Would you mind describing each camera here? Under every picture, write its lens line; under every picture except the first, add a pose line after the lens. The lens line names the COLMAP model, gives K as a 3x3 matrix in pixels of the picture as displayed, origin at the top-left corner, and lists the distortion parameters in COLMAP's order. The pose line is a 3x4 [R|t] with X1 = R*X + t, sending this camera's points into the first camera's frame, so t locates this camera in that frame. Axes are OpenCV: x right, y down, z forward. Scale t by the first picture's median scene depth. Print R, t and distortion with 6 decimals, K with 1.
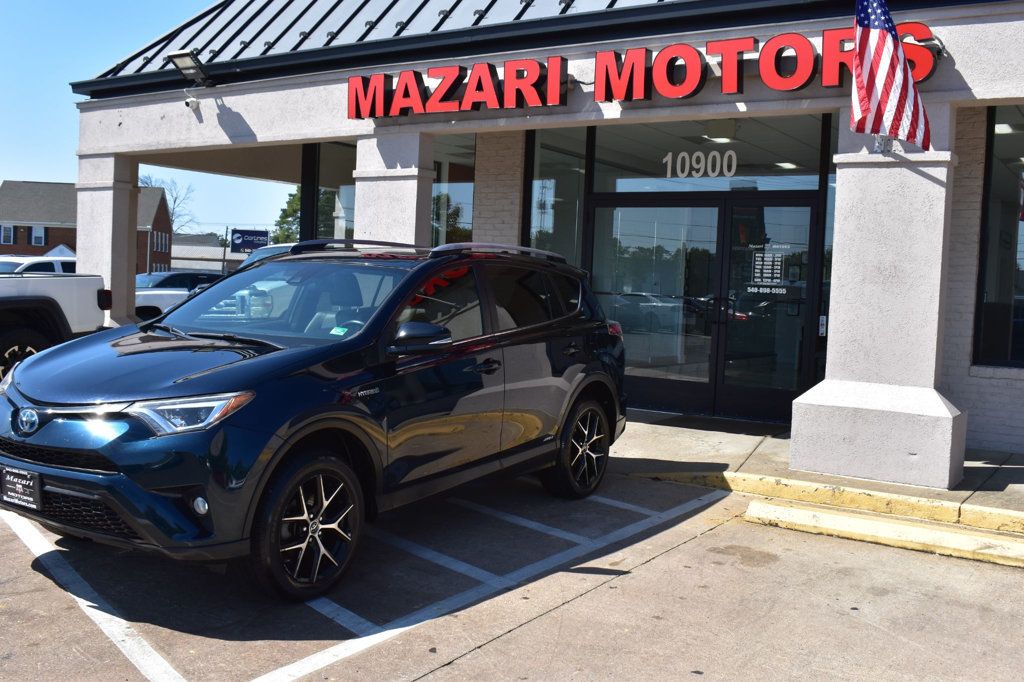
lens RADIAL K [[1017.1, 0, 512.0], [0, 1017.1, 341.0], [0, 0, 1]] dist [-0.062483, -0.015750]
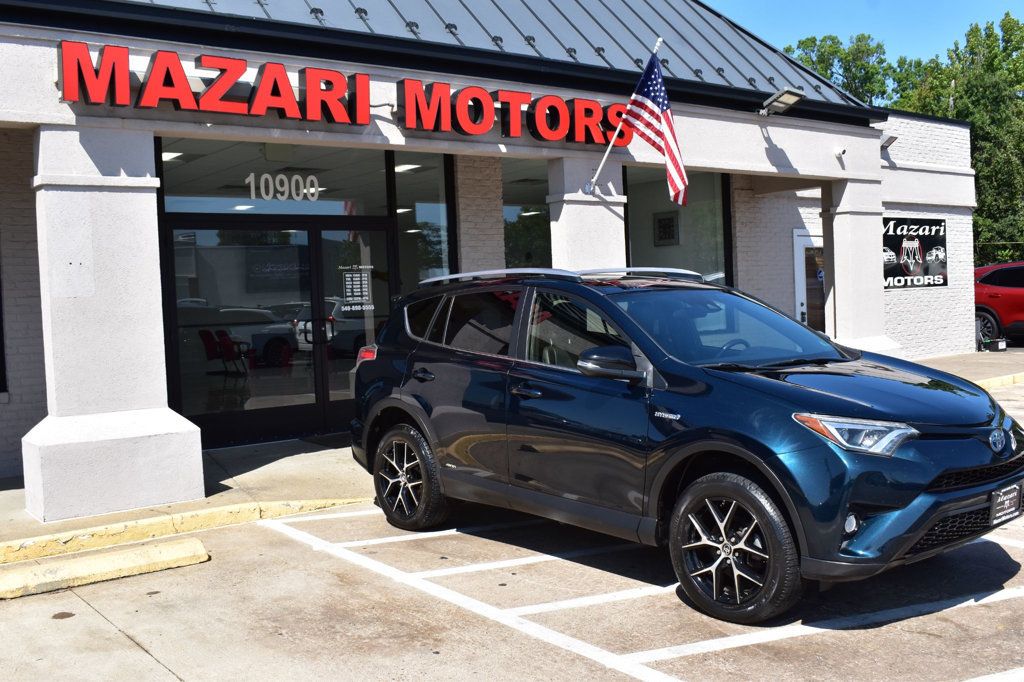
lens RADIAL K [[1017.1, 0, 512.0], [0, 1017.1, 341.0], [0, 0, 1]] dist [-0.062483, -0.015750]
pose [[0.309878, -0.094628, 0.946056, -0.994287], [0.108623, 0.992043, 0.063649, -0.090580], [-0.944551, 0.083040, 0.317691, 0.691925]]
